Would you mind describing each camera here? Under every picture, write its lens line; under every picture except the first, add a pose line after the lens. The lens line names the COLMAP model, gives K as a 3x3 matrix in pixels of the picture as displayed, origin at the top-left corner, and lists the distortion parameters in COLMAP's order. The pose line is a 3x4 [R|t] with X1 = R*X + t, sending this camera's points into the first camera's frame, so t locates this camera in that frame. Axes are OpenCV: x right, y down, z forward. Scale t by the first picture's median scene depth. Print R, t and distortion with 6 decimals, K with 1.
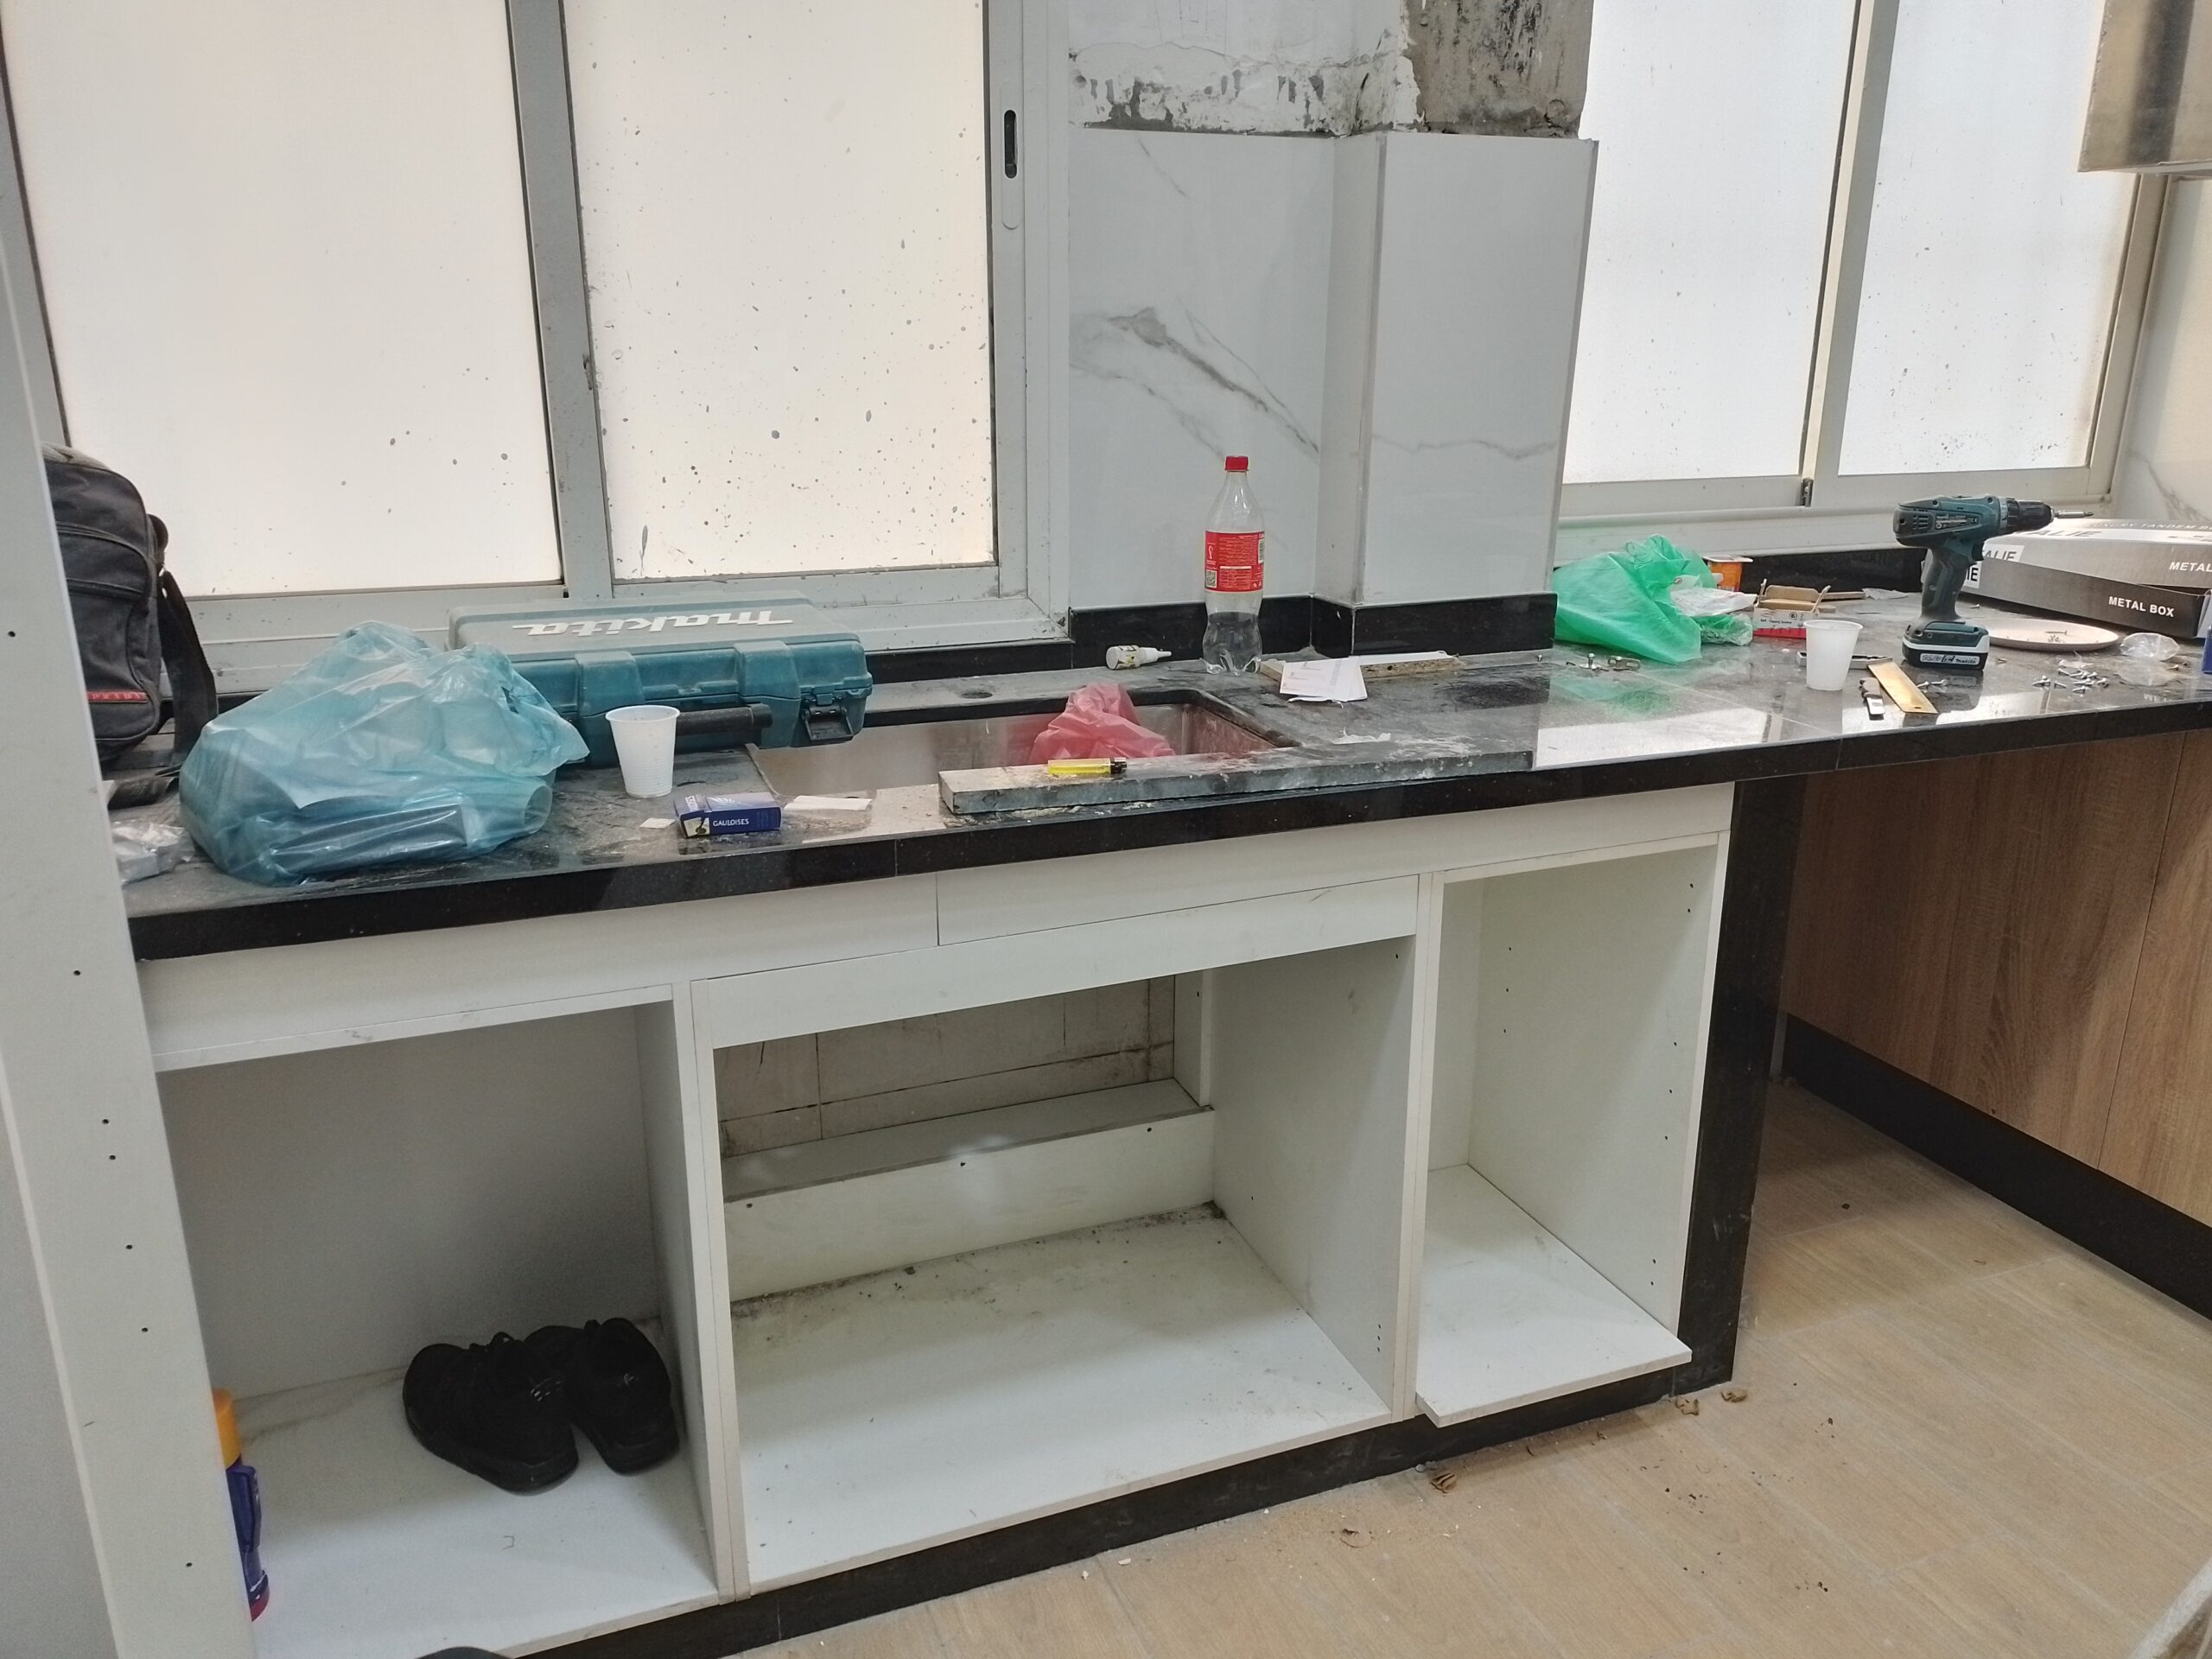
lens RADIAL K [[1658.3, 0, 1116.0], [0, 1658.3, 829.7], [0, 0, 1]] dist [0.039374, -0.046322]
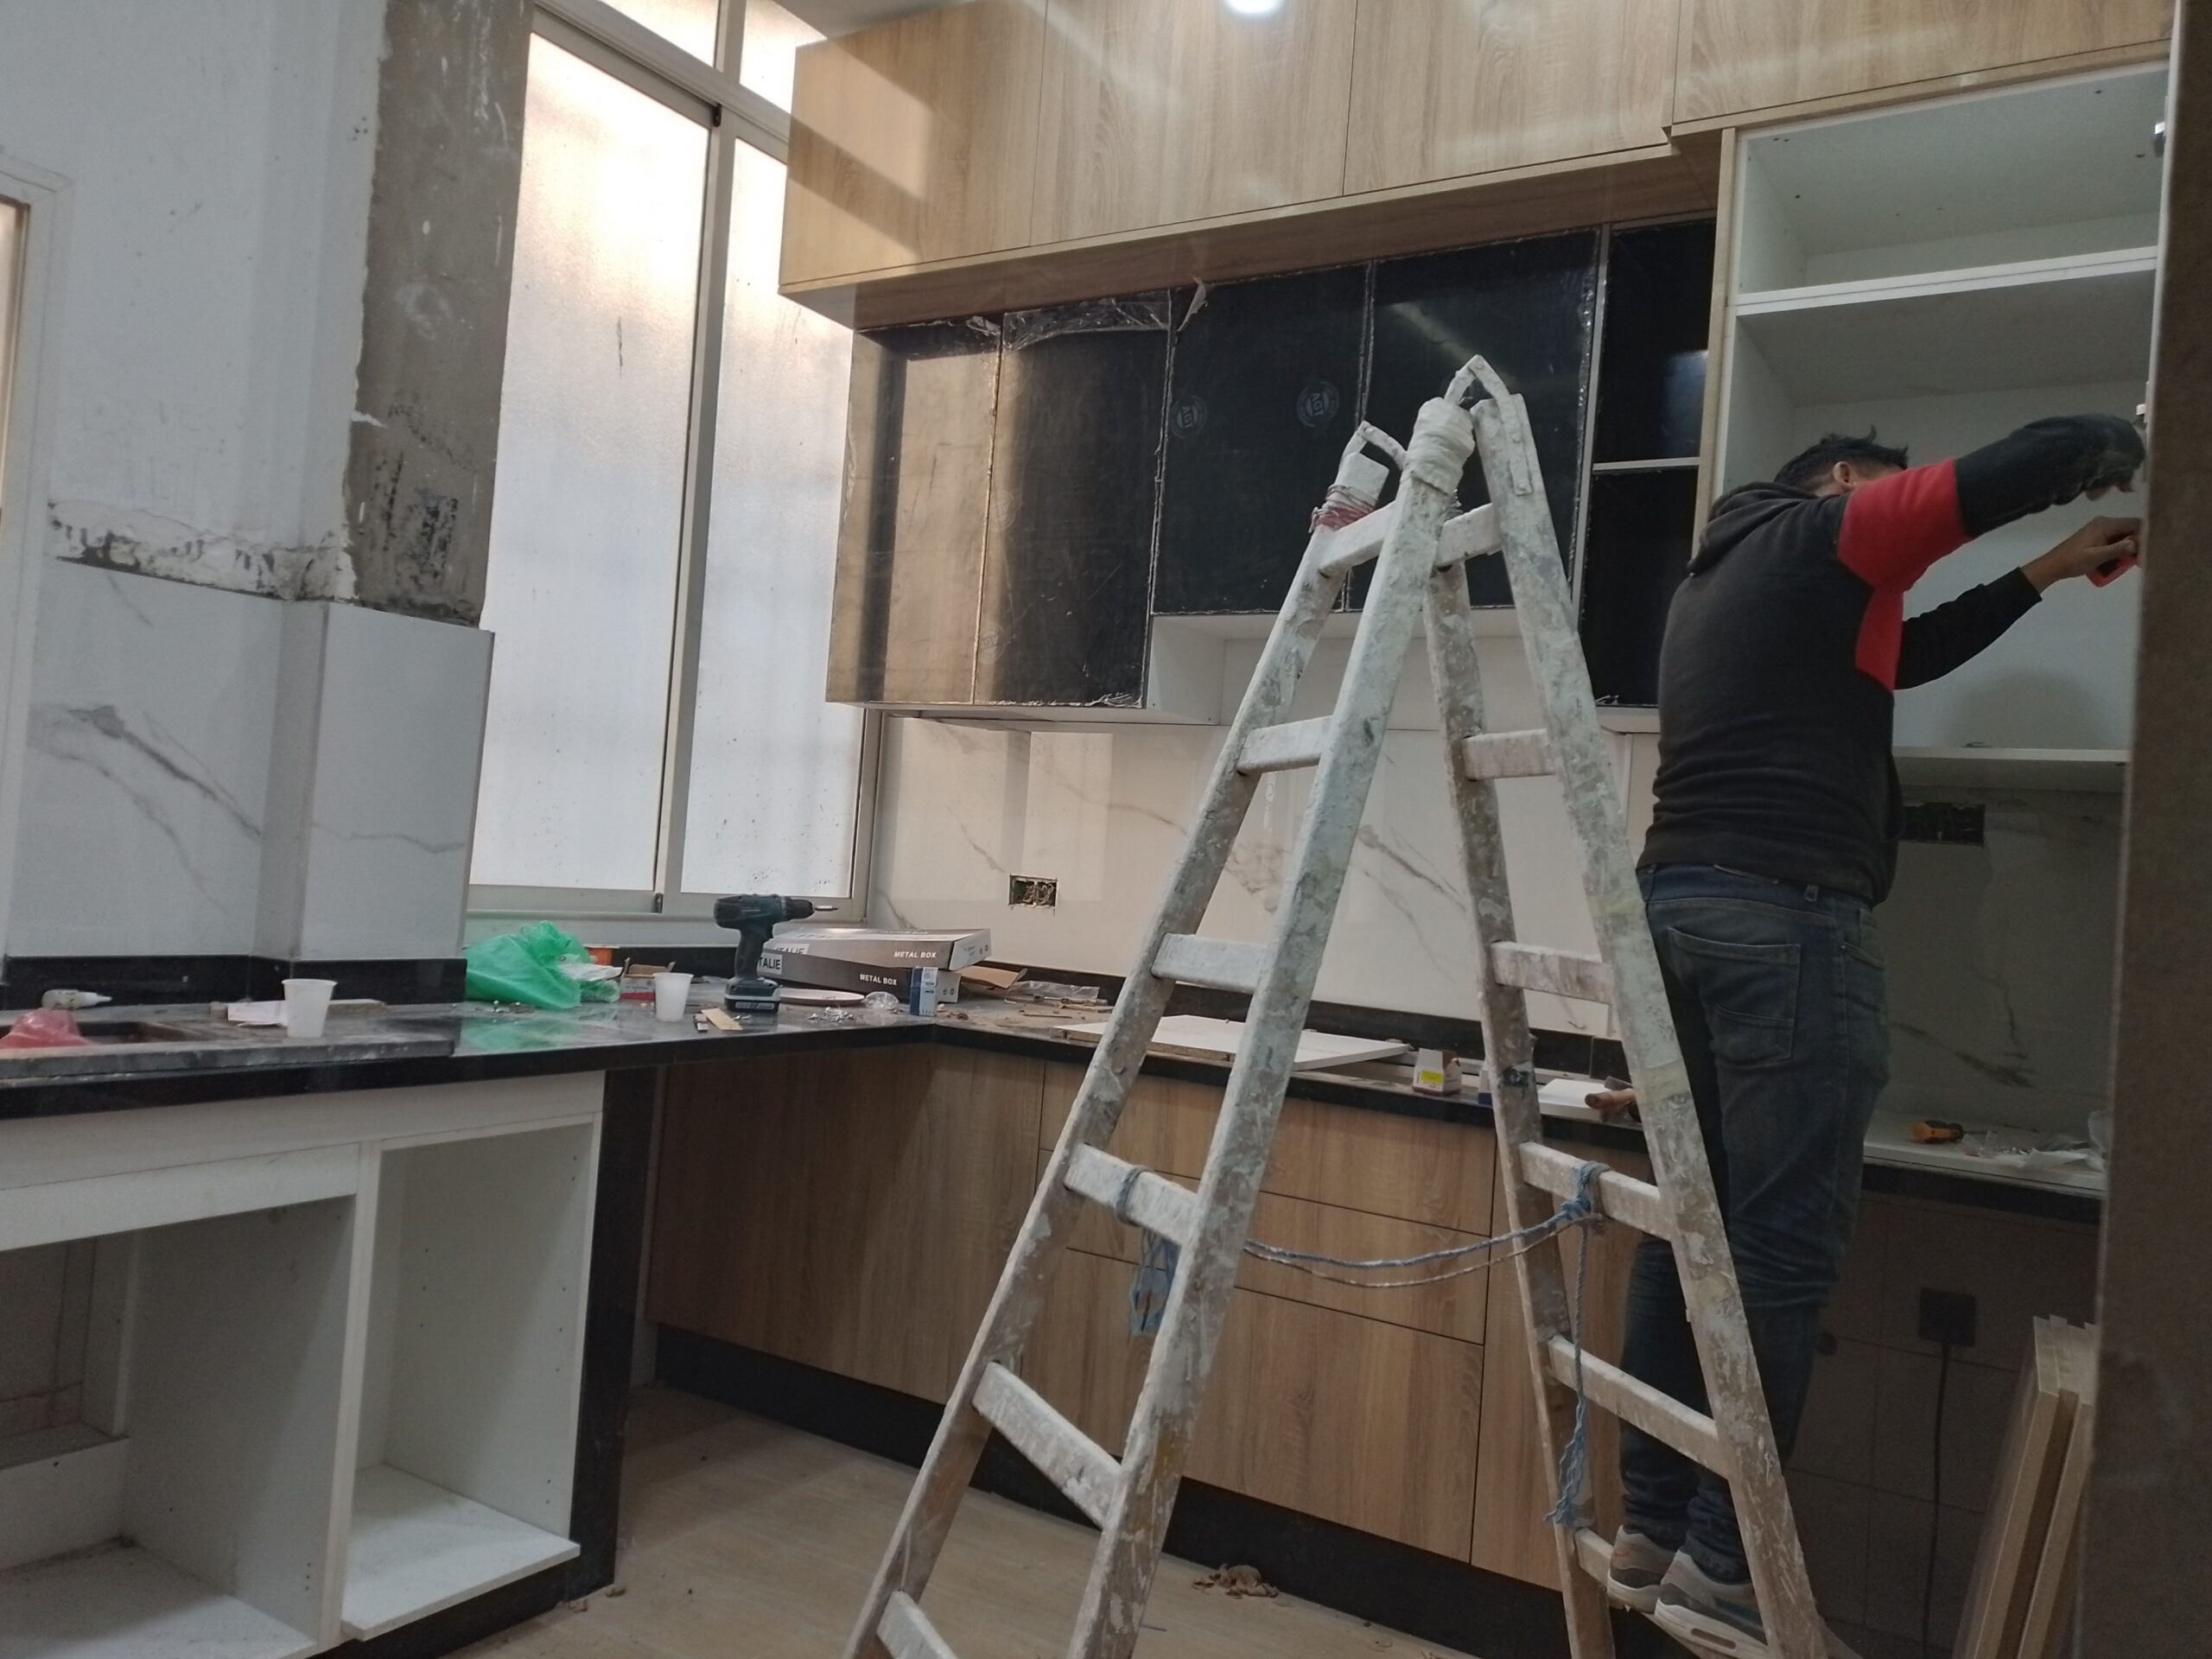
lens RADIAL K [[1638.1, 0, 1106.0], [0, 1638.1, 829.5], [0, 0, 1]] dist [0.079048, -0.083010]
pose [[0.806094, 0.067694, 0.587903, -0.098994], [0.105169, 0.961236, -0.254881, 0.147788], [-0.582368, 0.267287, 0.767727, -0.304832]]
